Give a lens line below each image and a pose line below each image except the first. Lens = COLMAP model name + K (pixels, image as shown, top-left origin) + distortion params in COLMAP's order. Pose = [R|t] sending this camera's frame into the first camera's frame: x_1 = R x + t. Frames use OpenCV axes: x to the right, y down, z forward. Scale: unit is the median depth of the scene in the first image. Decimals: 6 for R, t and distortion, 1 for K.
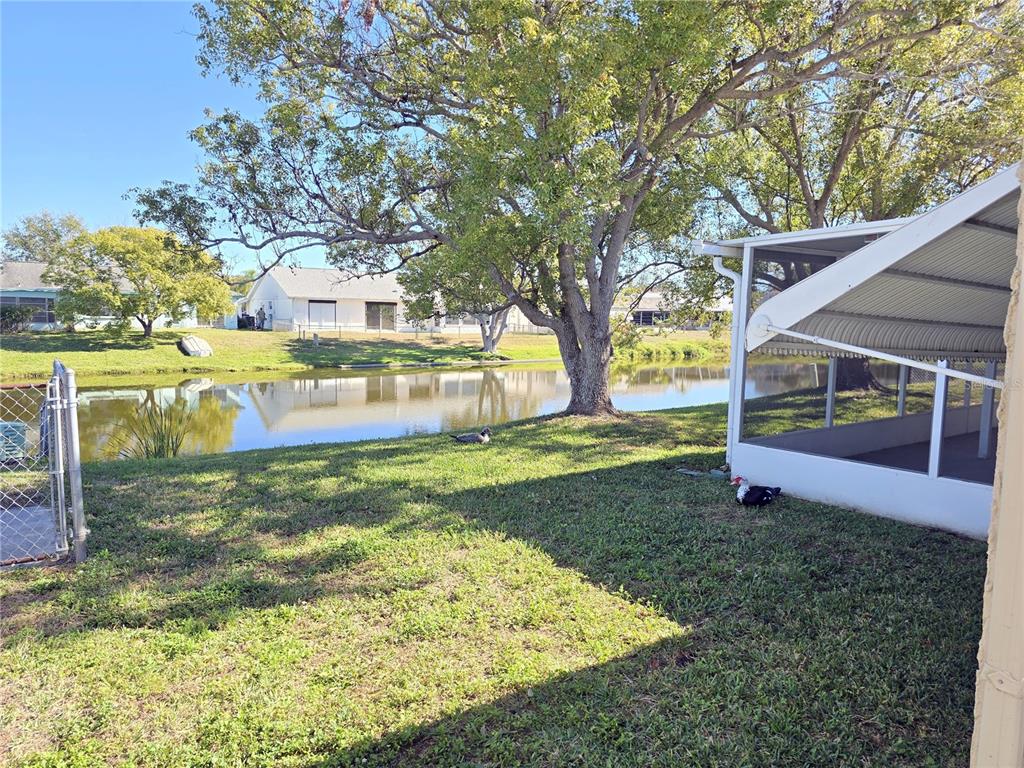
lens RADIAL K [[682.8, 0, 516.7], [0, 682.8, 386.8], [0, 0, 1]] dist [0.008801, -0.012634]
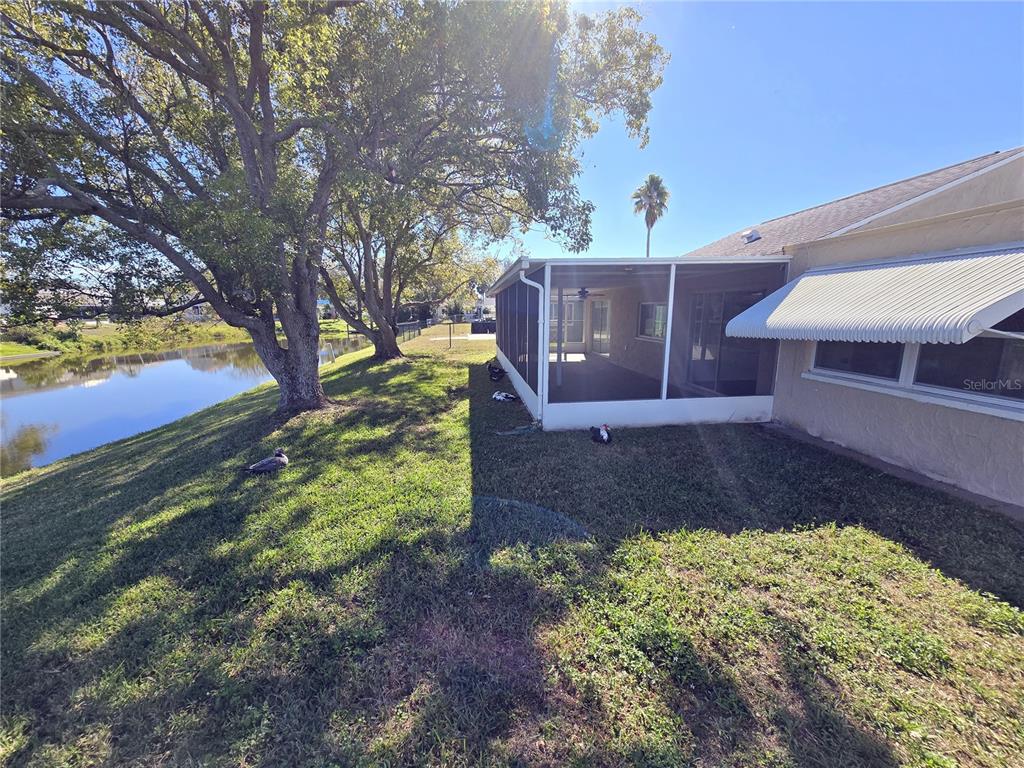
lens RADIAL K [[417.9, 0, 509.2], [0, 417.9, 391.6], [0, 0, 1]] dist [-0.001380, 0.000164]
pose [[0.497551, -0.176792, 0.849227, -0.521656], [0.095897, 0.984220, 0.148709, -0.094628], [-0.862117, 0.007448, 0.506654, 0.718946]]
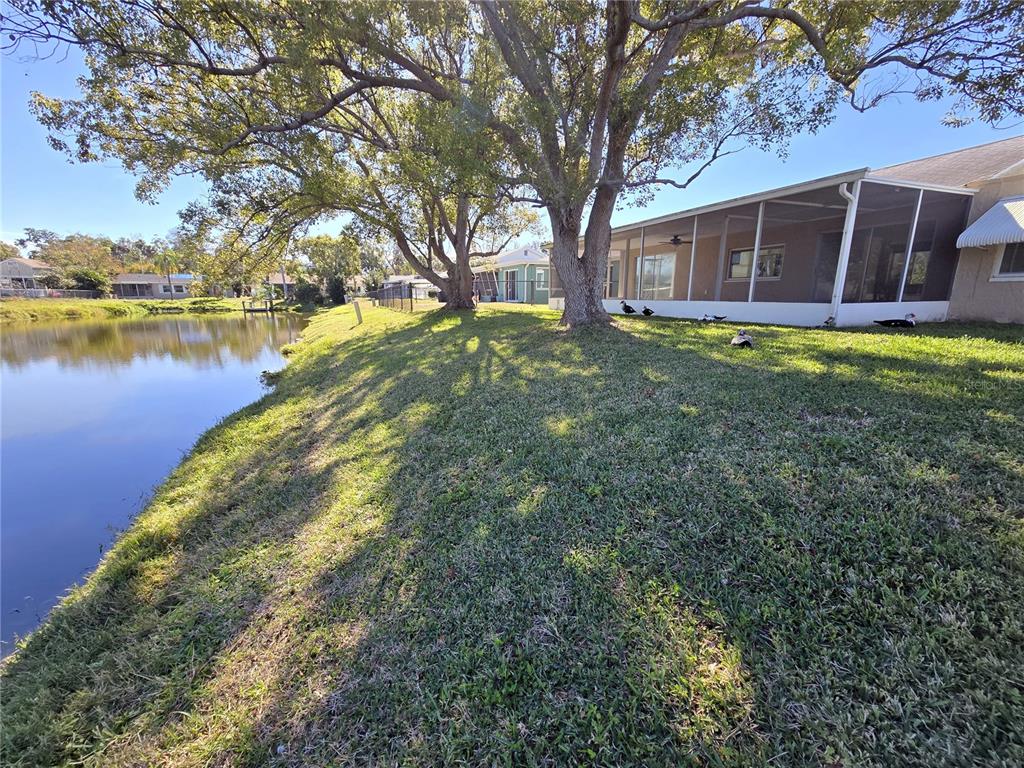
lens RADIAL K [[417.9, 0, 514.9], [0, 417.9, 390.5], [0, 0, 1]] dist [-0.001380, 0.000164]
pose [[0.236617, -0.230157, 0.943949, -0.983189], [0.101800, 0.972063, 0.211494, -0.018127], [-0.966255, 0.046051, 0.253437, 1.683309]]
